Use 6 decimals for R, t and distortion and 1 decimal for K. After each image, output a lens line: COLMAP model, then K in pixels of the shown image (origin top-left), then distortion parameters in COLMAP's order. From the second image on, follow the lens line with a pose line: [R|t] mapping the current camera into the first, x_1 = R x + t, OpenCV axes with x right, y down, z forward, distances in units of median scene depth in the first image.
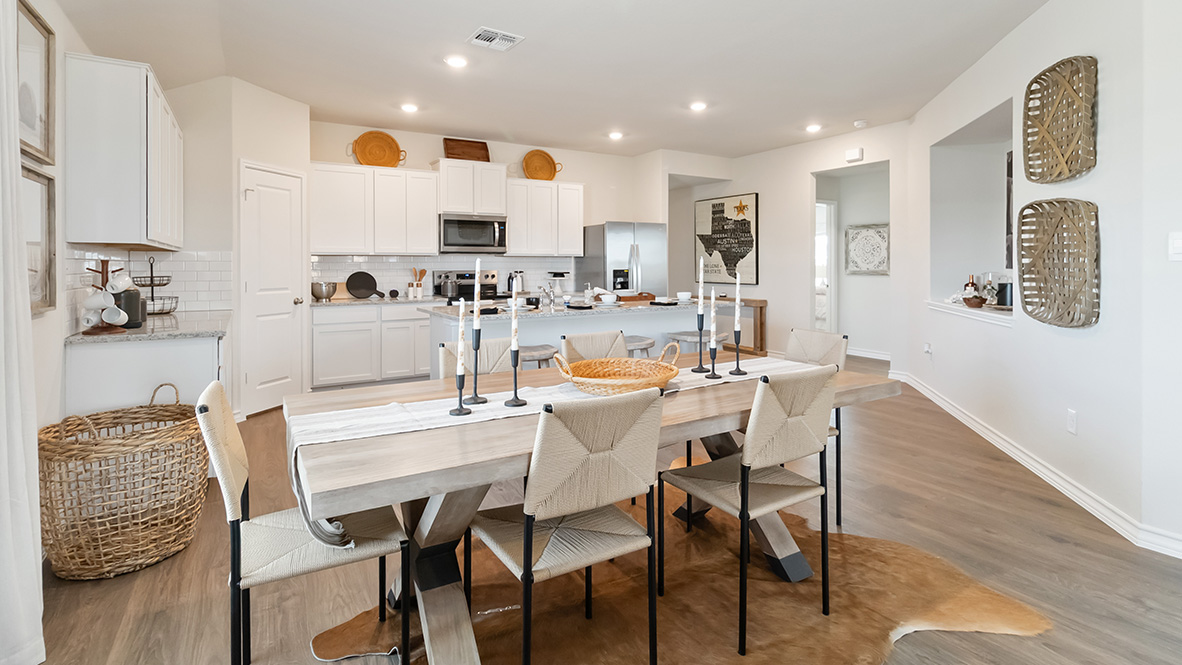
lens RADIAL K [[578.8, 0, 604.8], [0, 578.8, 260.7], [0, 0, 1]] dist [0.002154, 0.001126]
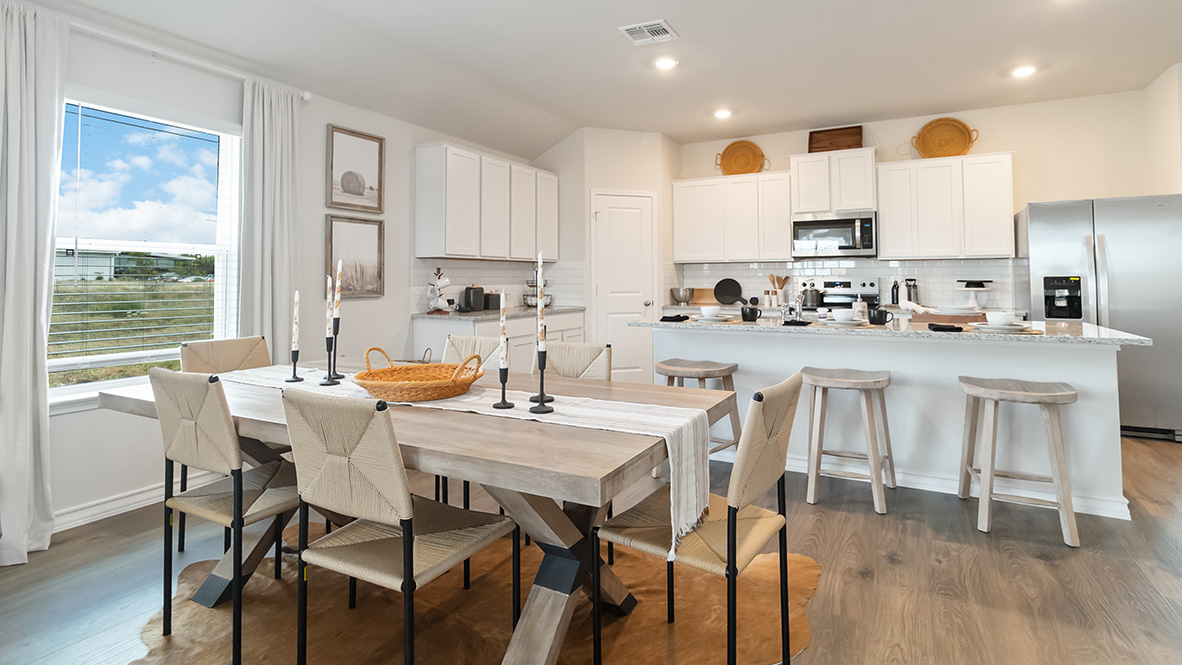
lens RADIAL K [[578.8, 0, 604.8], [0, 578.8, 260.7], [0, 0, 1]] dist [0.002154, 0.001126]
pose [[0.509284, -0.025984, -0.860206, 0.322434], [0.008534, 0.999647, -0.025143, 0.009884], [0.860556, 0.005464, 0.509326, 0.254513]]
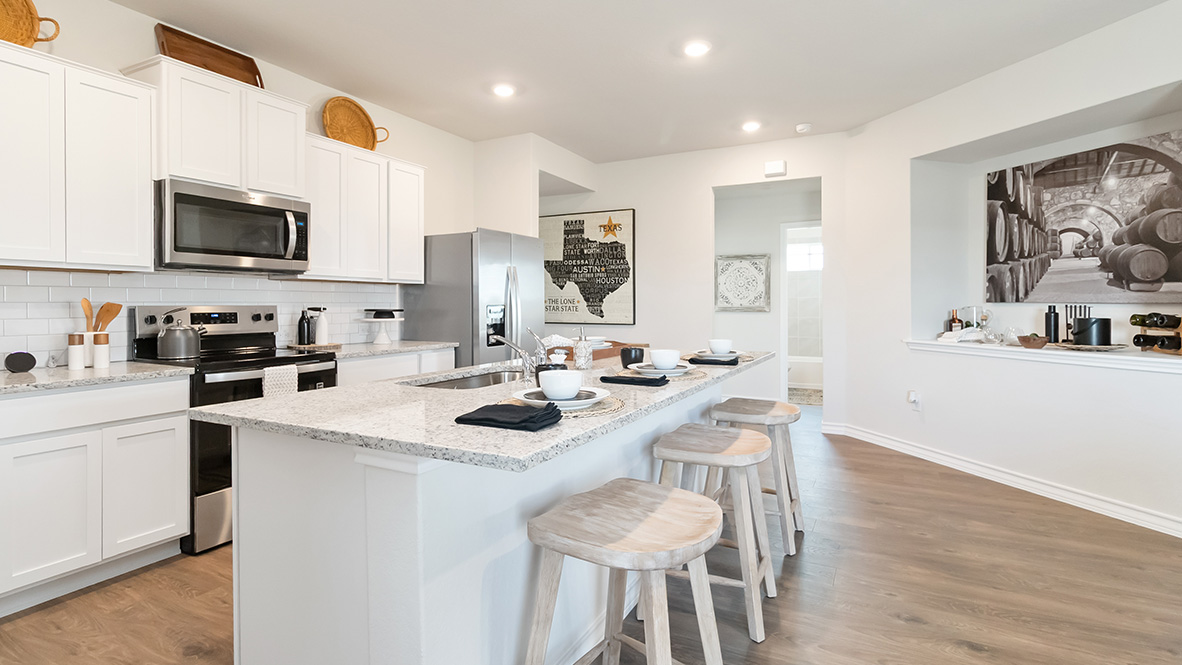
lens RADIAL K [[562.5, 0, 595.4], [0, 562.5, 304.6], [0, 0, 1]] dist [0.001802, 0.000344]
pose [[0.858820, 0.001415, 0.512275, -0.200183], [-0.004661, 0.999976, 0.005053, 0.011545], [-0.512255, -0.006727, 0.858807, 0.411347]]
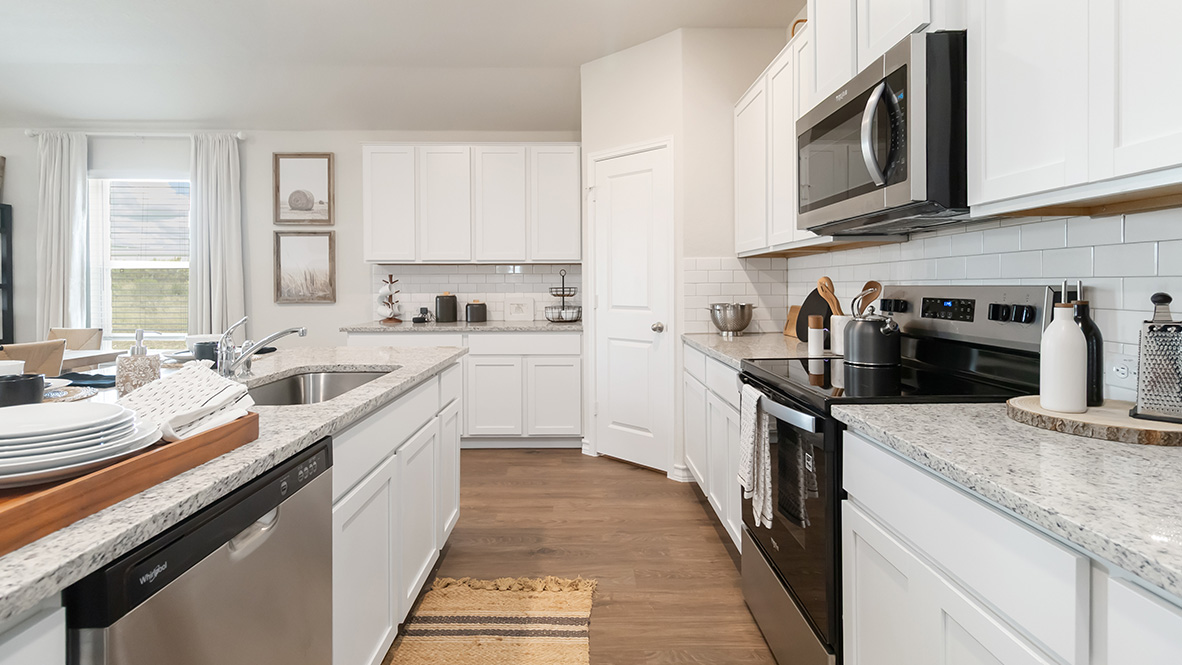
lens RADIAL K [[568.5, 0, 592.8], [0, 568.5, 290.5], [0, 0, 1]] dist [0.000975, 0.000218]
pose [[-0.506352, 0.013235, -0.862225, 0.071402], [0.010942, 0.999900, 0.008922, 0.014391], [0.862257, -0.004917, -0.506447, 0.968584]]
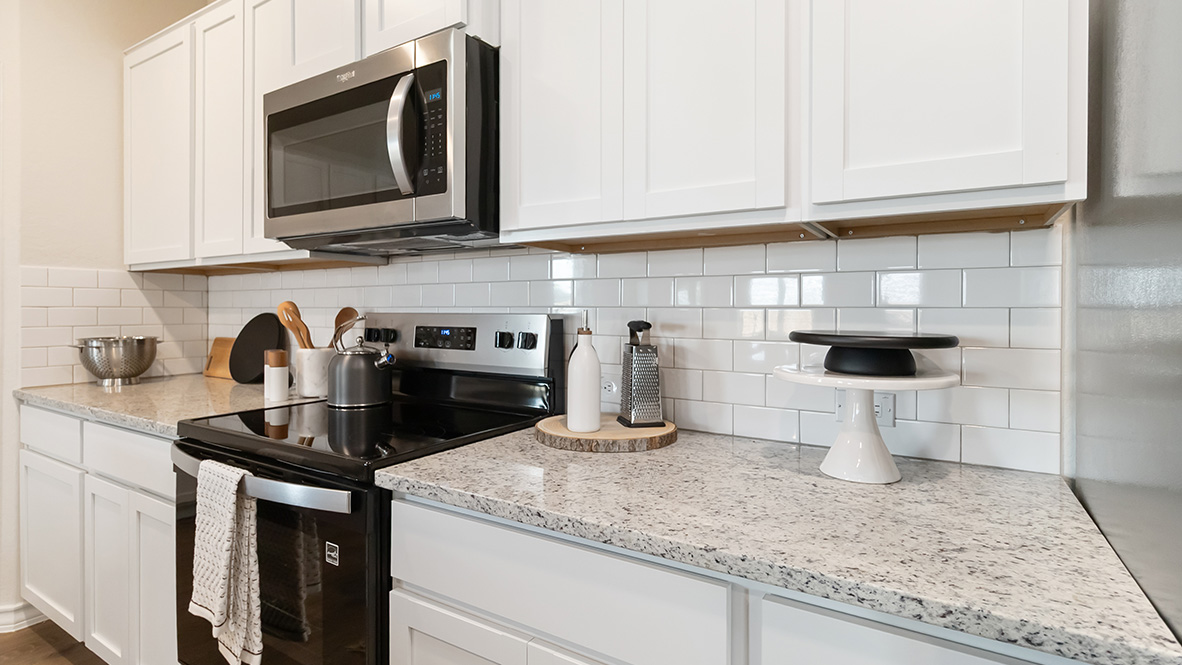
lens RADIAL K [[574.2, 0, 597.4], [0, 574.2, 311.8], [0, 0, 1]] dist [0.000422, 0.000571]
pose [[0.450485, 0.005437, -0.892767, 0.019774], [-0.000084, 0.999982, 0.006048, 0.014117], [0.892784, -0.002650, 0.450477, 0.923344]]
